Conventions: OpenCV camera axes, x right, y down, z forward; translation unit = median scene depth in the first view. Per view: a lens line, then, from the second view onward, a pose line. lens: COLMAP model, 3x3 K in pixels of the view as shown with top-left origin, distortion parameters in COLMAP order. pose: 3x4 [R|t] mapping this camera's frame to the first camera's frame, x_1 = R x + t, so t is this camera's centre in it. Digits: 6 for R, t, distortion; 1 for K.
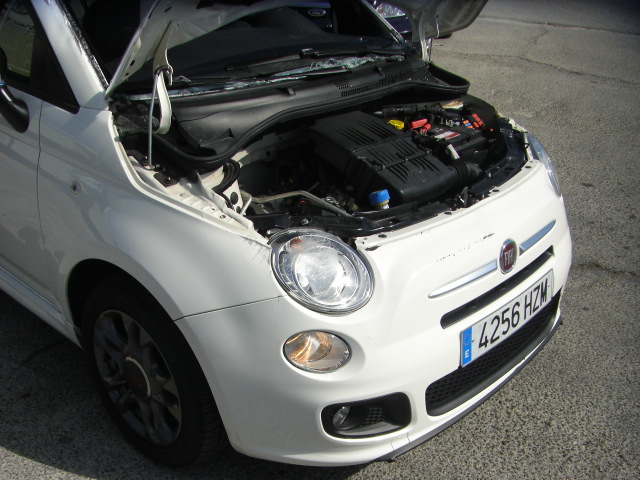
lens RADIAL K [[720.0, 0, 291.6], [0, 720.0, 333.6], [0, 0, 1]] dist [-0.167924, 0.065366]
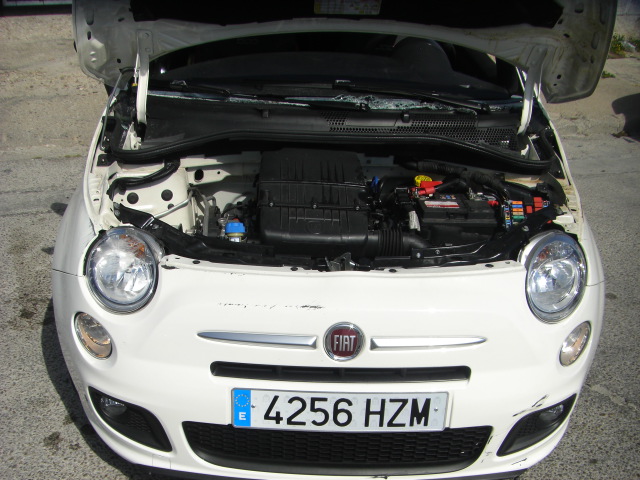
lens RADIAL K [[720.0, 0, 291.6], [0, 720.0, 333.6], [0, 0, 1]] dist [-0.167924, 0.065366]
pose [[0.690595, 0.378596, -0.616233, 0.802216], [-0.395471, 0.911056, 0.116533, -0.196806], [0.605542, 0.163225, 0.778895, 0.292845]]
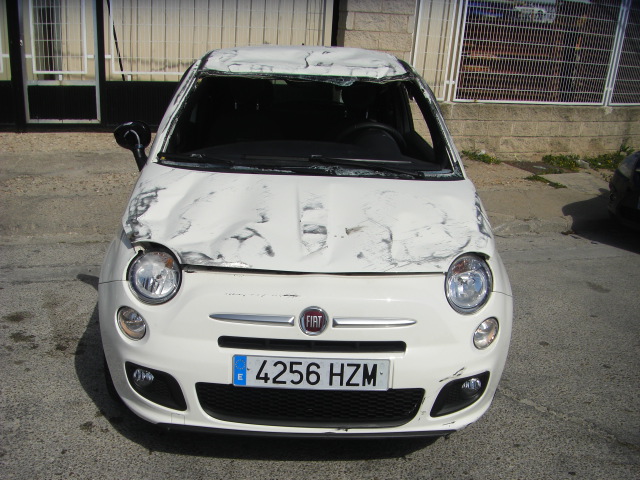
lens RADIAL K [[720.0, 0, 291.6], [0, 720.0, 333.6], [0, 0, 1]] dist [-0.167924, 0.065366]
pose [[0.697368, 0.270407, -0.663745, 1.107839], [-0.402616, 0.913966, -0.050665, -0.013355], [0.592940, 0.302566, 0.746241, 0.079554]]
